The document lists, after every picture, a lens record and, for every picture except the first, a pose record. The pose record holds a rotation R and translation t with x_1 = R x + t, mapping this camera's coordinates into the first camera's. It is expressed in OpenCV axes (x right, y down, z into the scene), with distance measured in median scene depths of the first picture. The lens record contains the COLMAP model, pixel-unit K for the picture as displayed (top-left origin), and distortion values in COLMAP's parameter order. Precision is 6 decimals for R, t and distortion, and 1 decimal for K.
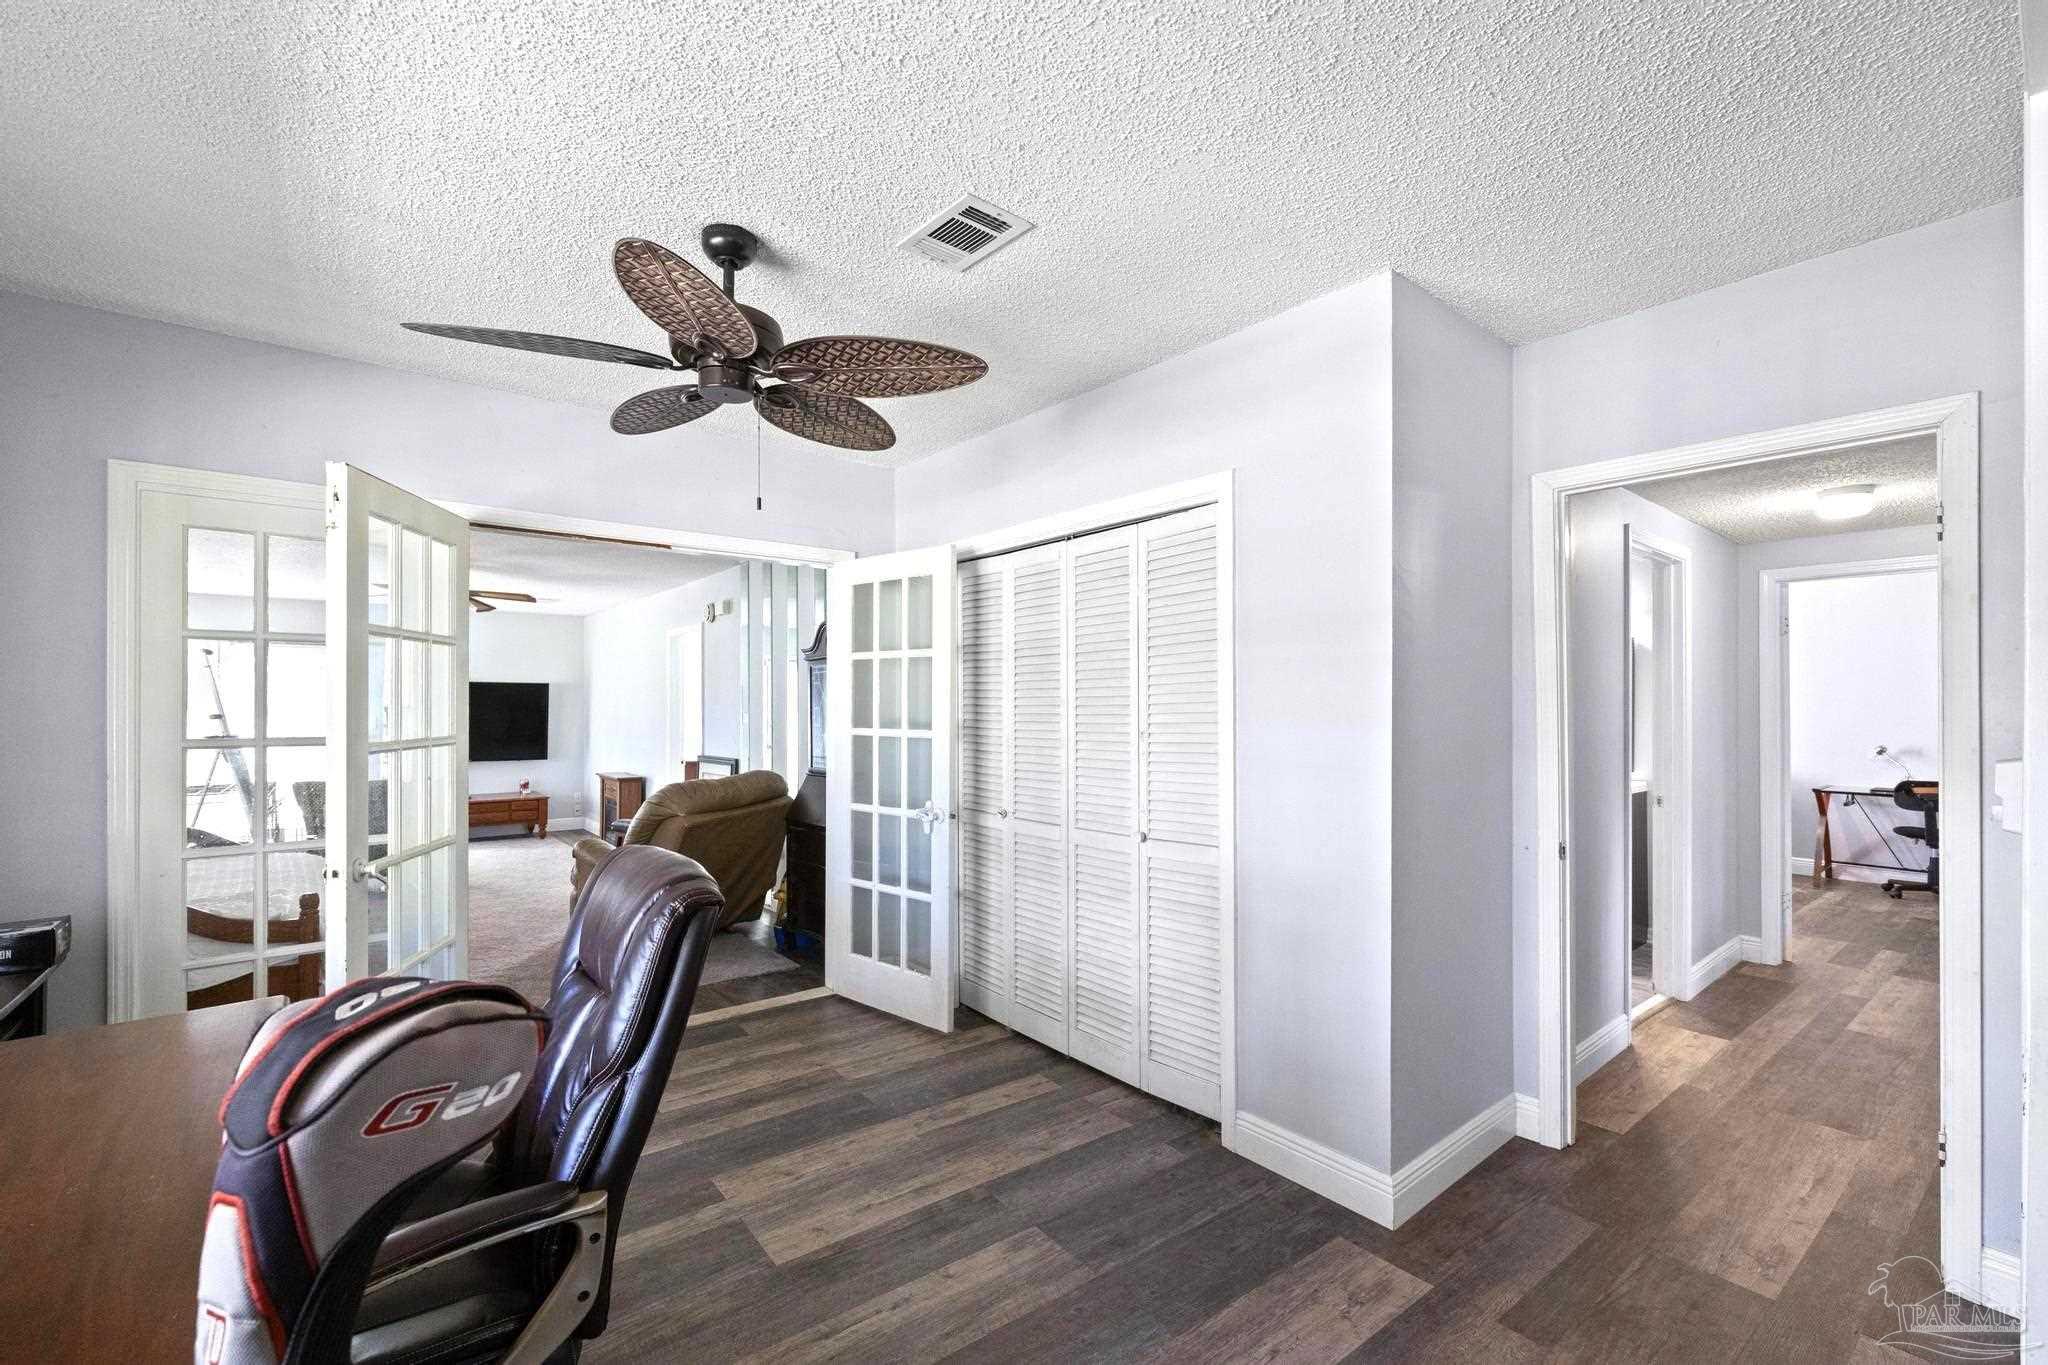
lens RADIAL K [[869.1, 0, 1020.6], [0, 869.1, 688.5], [0, 0, 1]] dist [0.002614, 0.000192]
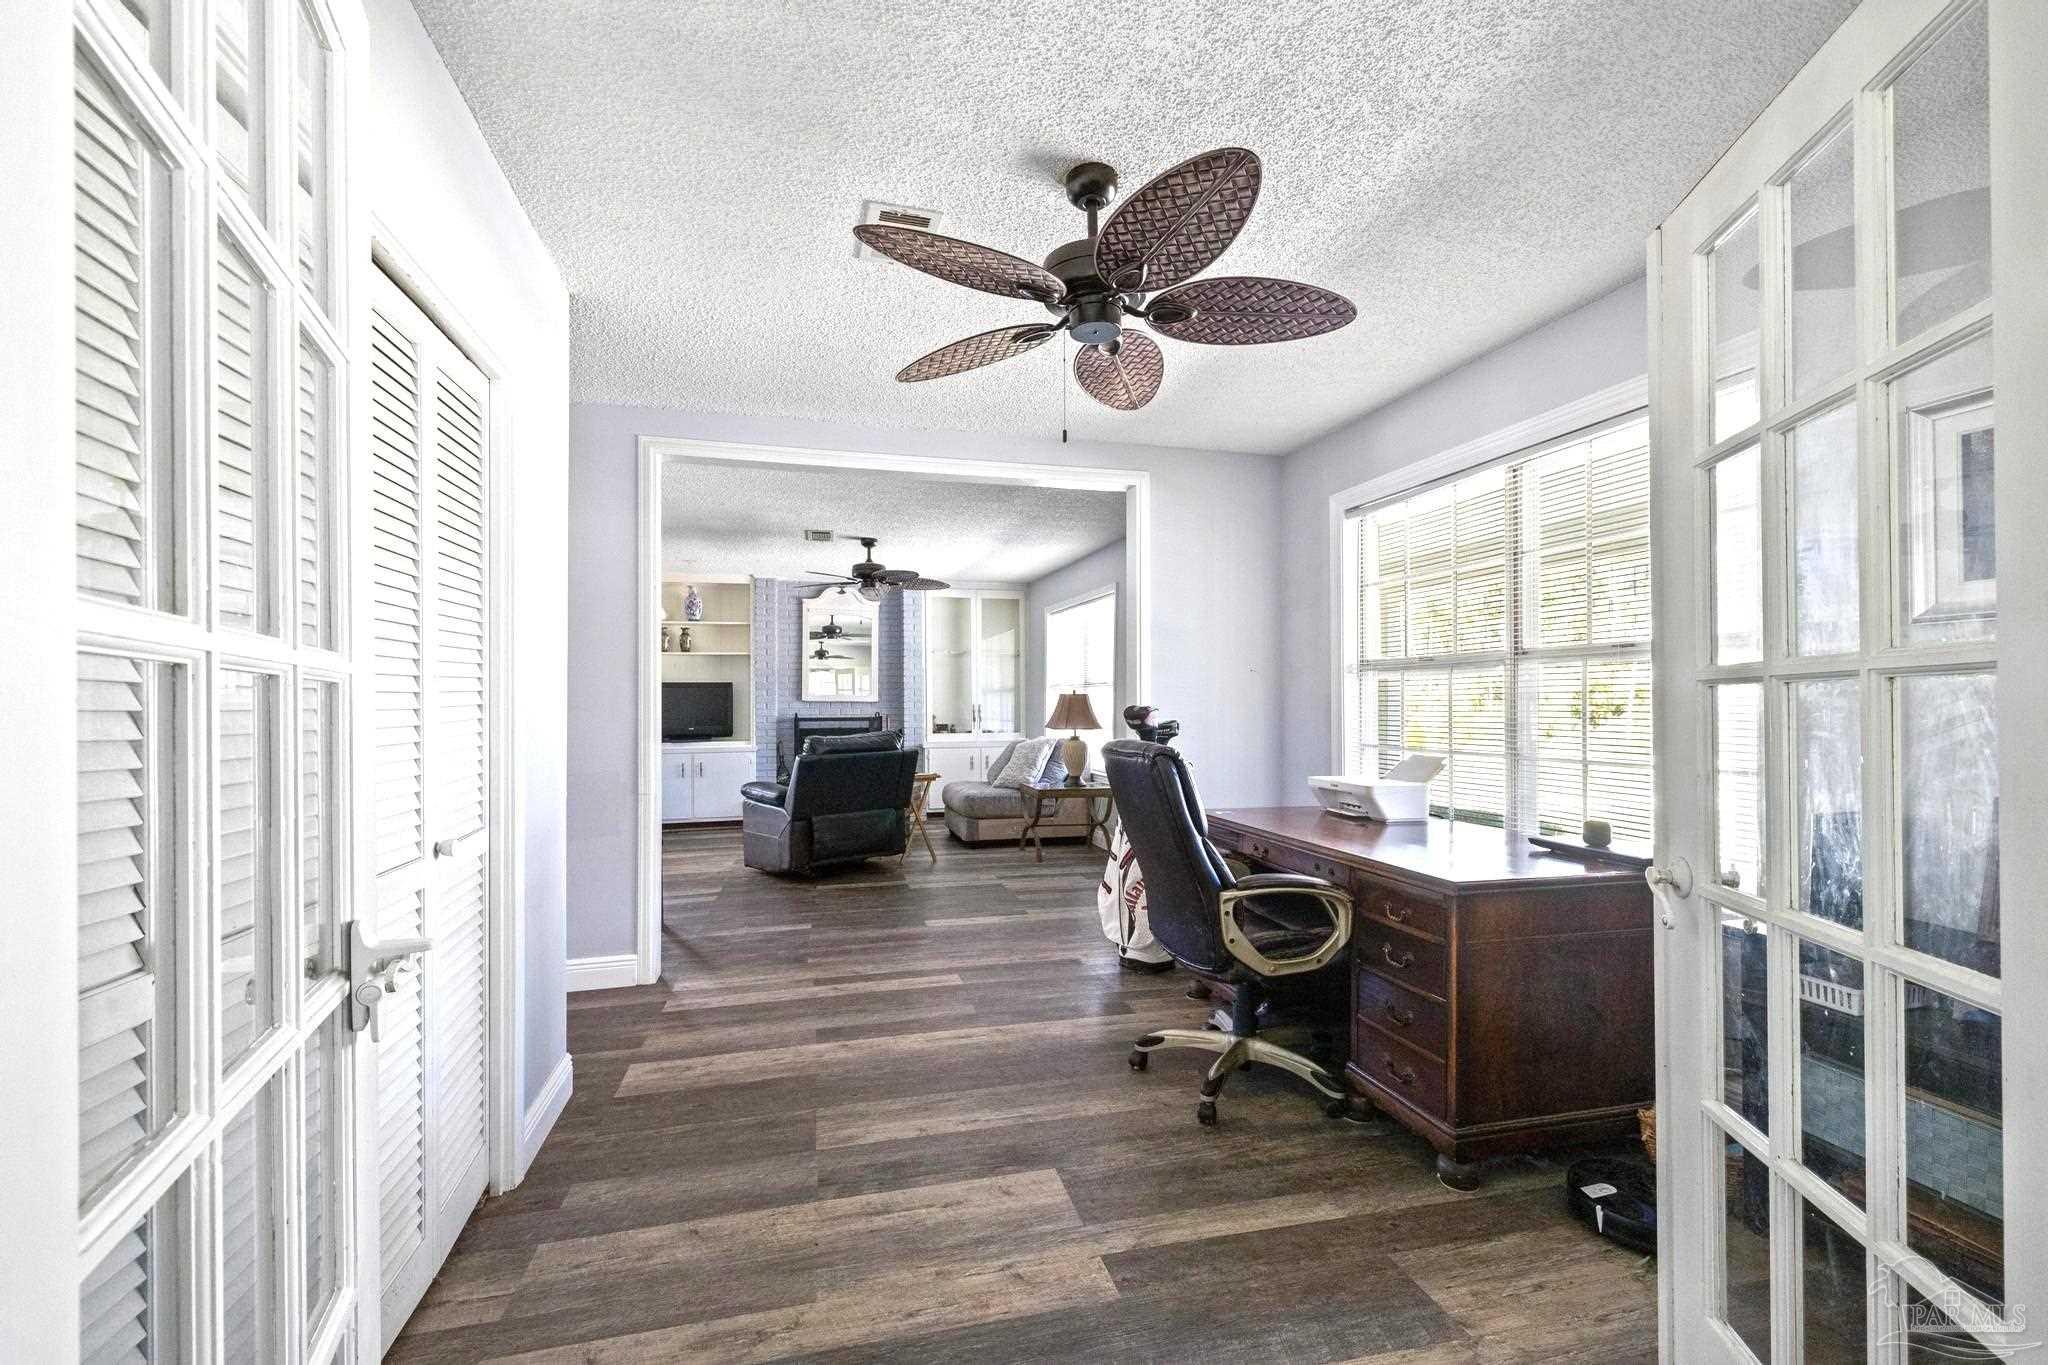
lens RADIAL K [[864.5, 0, 1021.4], [0, 864.5, 699.0], [0, 0, 1]] dist [0.000003, 0.000203]
pose [[-0.913325, 0.007469, 0.407163, -0.468392], [-0.001743, 0.999751, -0.022249, 0.077862], [-0.407227, -0.021030, -0.913085, 1.378535]]
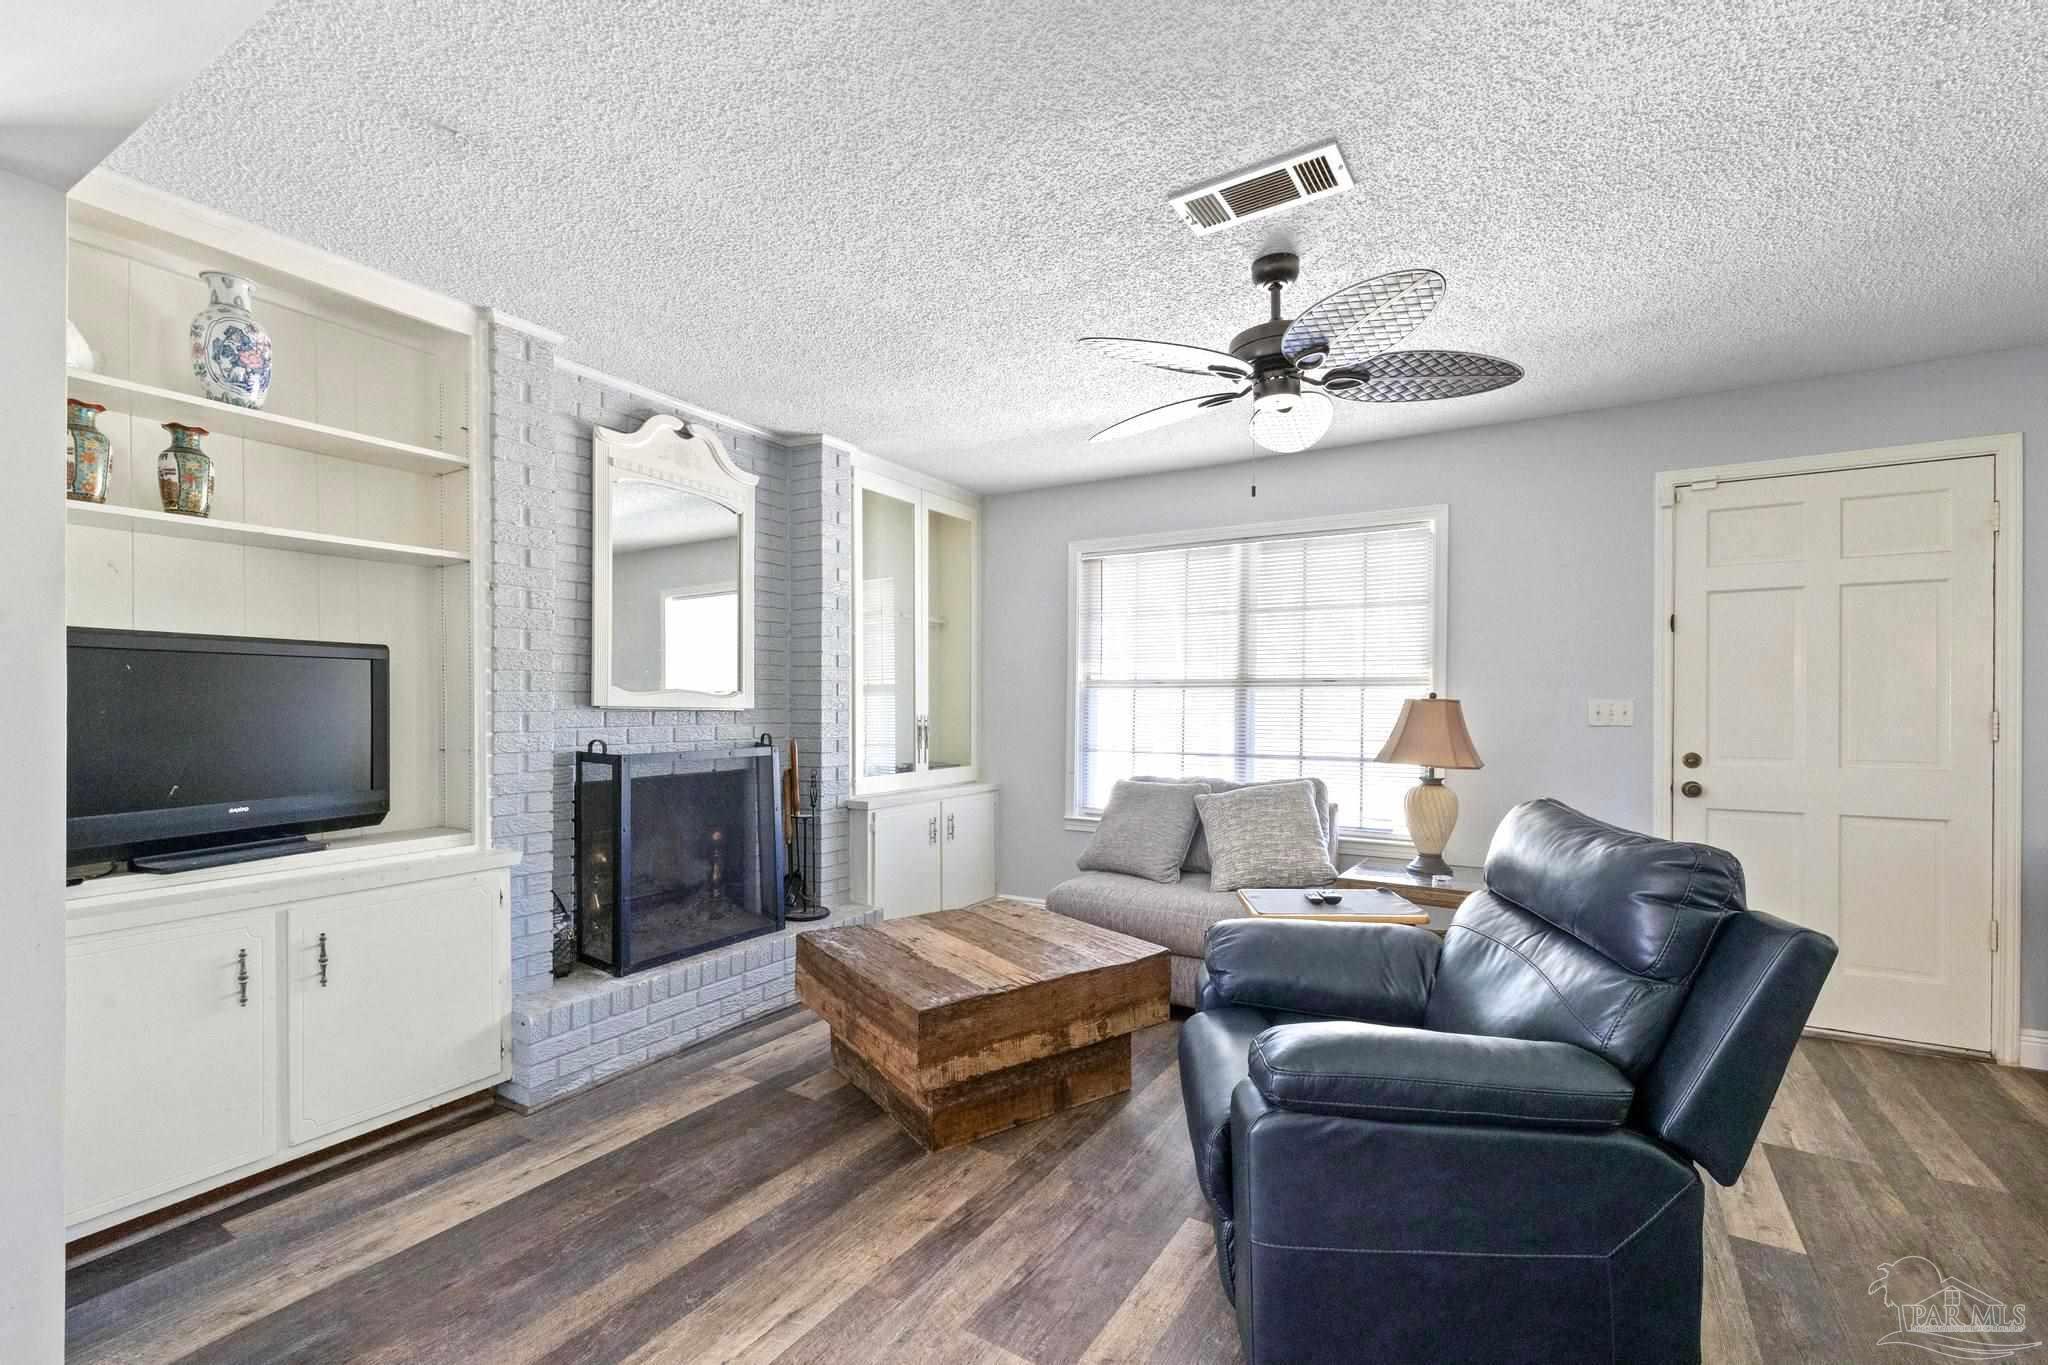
lens RADIAL K [[870.5, 0, 1028.0], [0, 870.5, 710.4], [0, 0, 1]] dist [0.001040, 0.000202]
pose [[-0.937952, 0.001179, -0.346764, 1.273685], [0.005051, 0.999935, -0.010260, 0.037730], [0.346729, -0.011375, -0.937896, 0.197831]]
